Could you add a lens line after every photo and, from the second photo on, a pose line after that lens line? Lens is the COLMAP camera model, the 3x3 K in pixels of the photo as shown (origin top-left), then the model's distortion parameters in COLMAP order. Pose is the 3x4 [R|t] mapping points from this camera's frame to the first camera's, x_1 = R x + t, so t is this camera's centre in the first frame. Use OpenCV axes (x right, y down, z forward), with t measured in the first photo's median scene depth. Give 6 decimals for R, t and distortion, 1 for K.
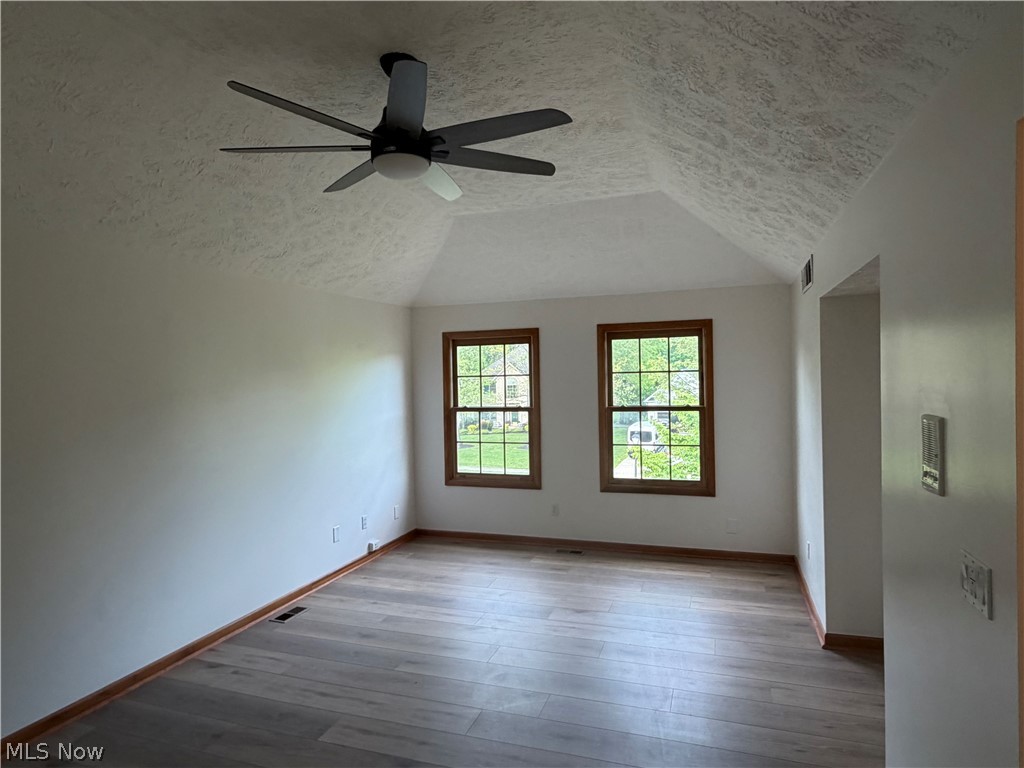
lens RADIAL K [[614.5, 0, 512.0], [0, 614.5, 384.0], [0, 0, 1]] dist [-0.004386, -0.000461]
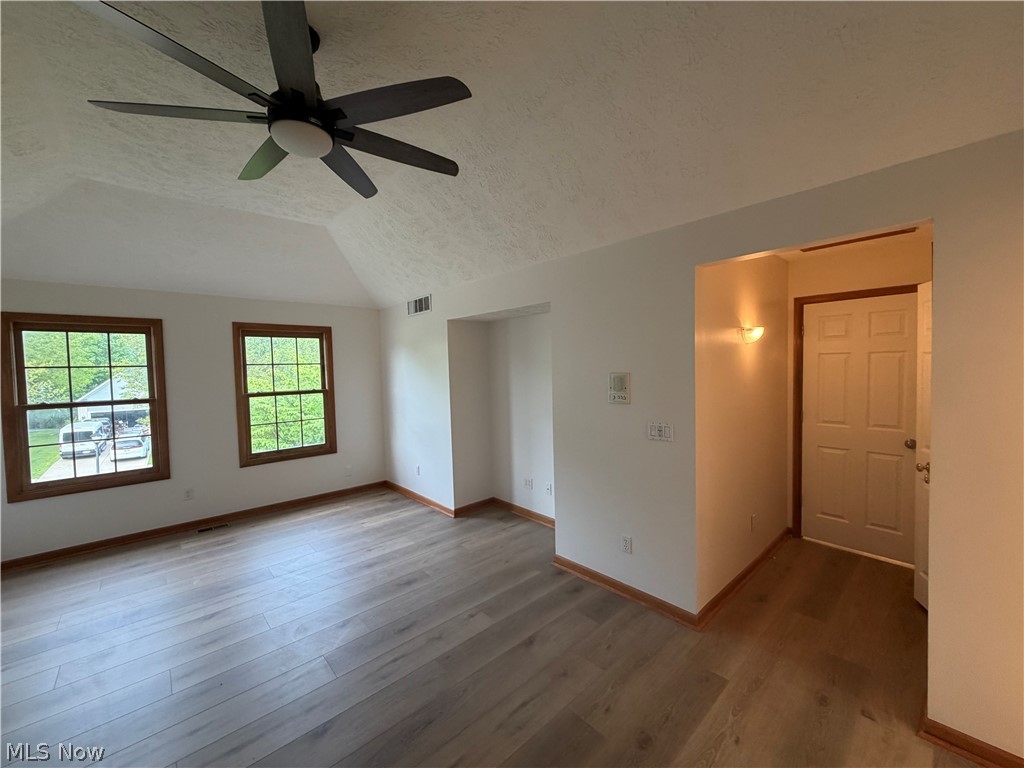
lens RADIAL K [[410.4, 0, 512.0], [0, 410.4, 384.0], [0, 0, 1]] dist [0.000662, 0.000501]
pose [[0.475335, -0.026768, 0.879397, -0.299601], [0.023045, 0.999573, 0.017970, 0.016776], [-0.879503, 0.011724, 0.475749, 0.189272]]
